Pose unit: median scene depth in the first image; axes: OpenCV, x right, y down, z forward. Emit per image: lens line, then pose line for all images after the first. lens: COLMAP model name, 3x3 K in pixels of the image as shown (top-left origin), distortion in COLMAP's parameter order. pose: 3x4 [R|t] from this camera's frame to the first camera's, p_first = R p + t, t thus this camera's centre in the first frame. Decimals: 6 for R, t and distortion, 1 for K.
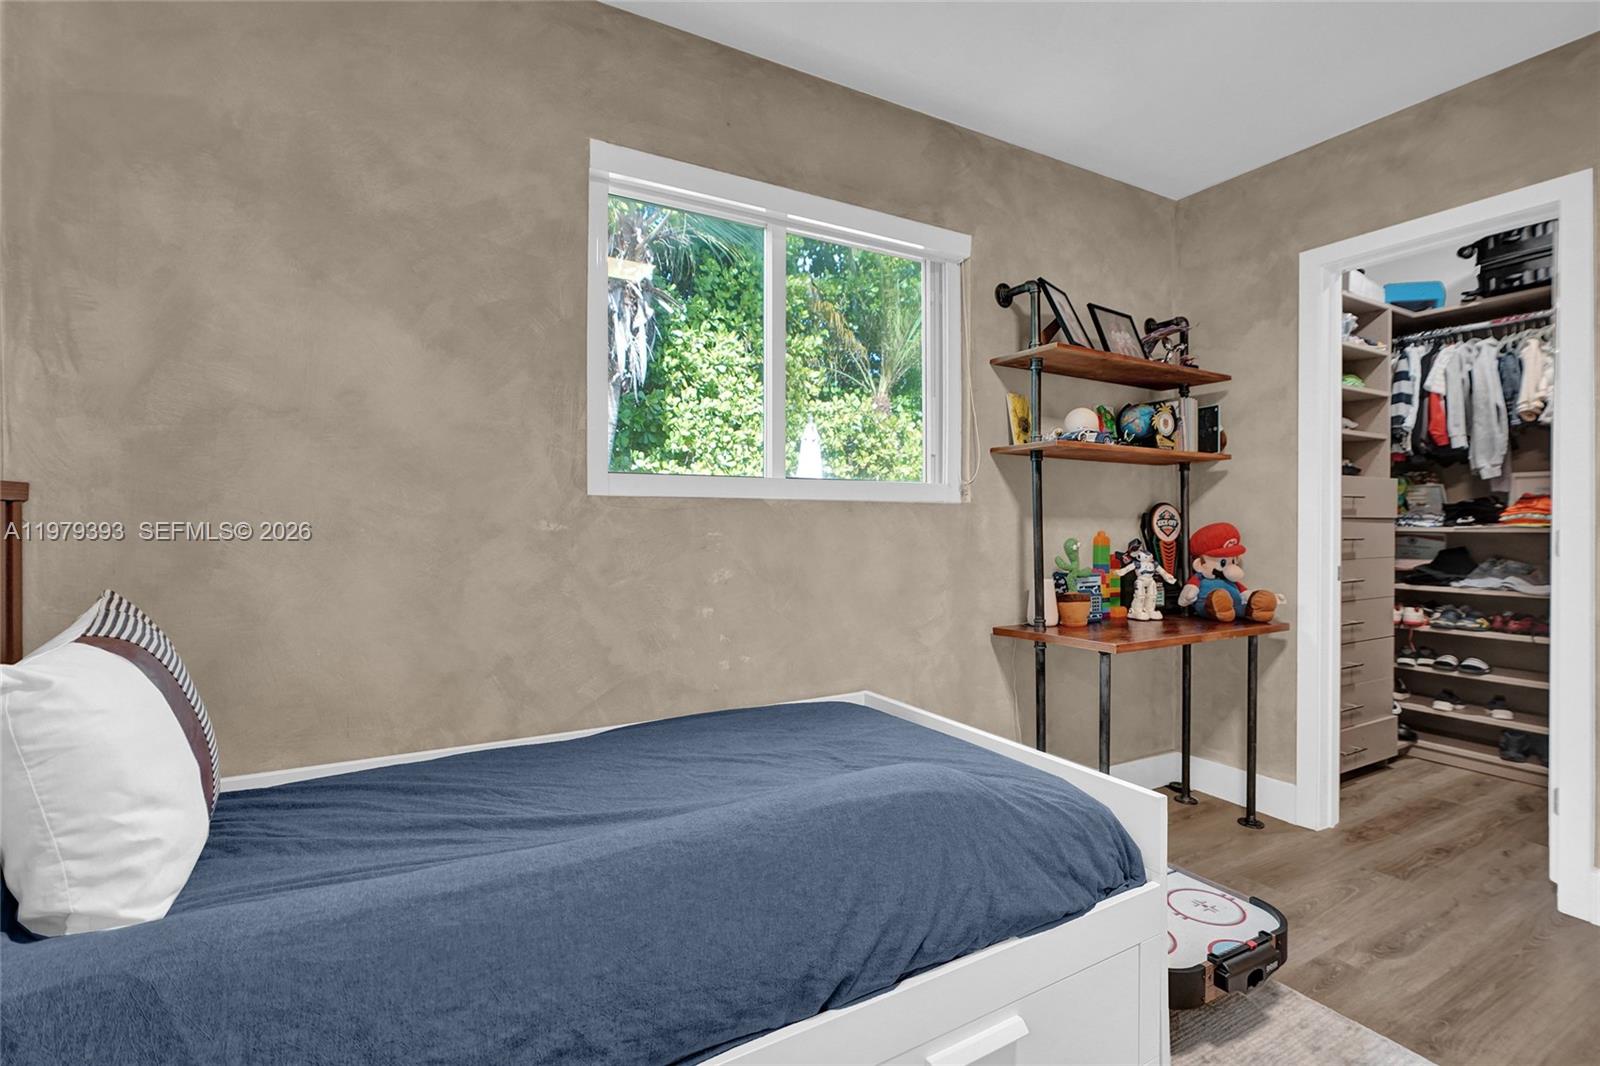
lens RADIAL K [[726.8, 0, 800.8], [0, 726.8, 524.2], [0, 0, 1]] dist [-0.001417, 0.000023]
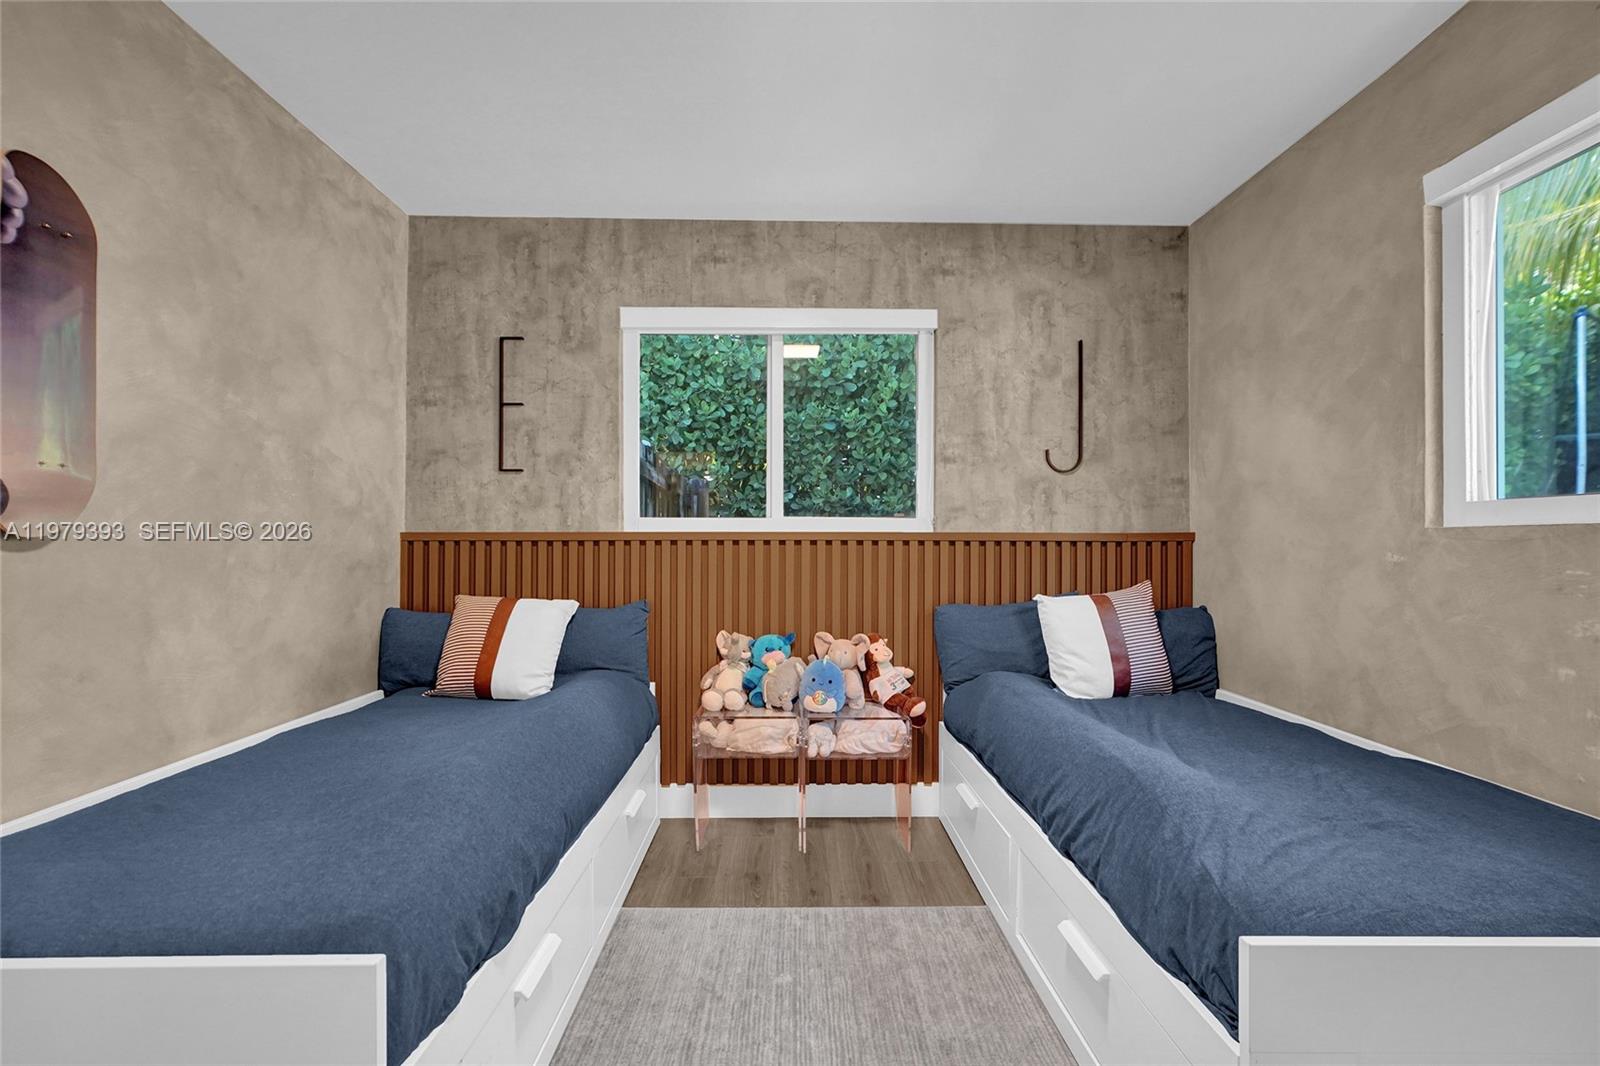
lens RADIAL K [[726.8, 0, 799.3], [0, 726.8, 539.7], [0, 0, 1]] dist [-0.001417, 0.000023]
pose [[-0.480040, -0.003076, -0.877241, 0.459035], [0.003681, 0.999978, -0.005521, -0.009500], [0.877239, -0.005880, -0.480018, 0.326847]]
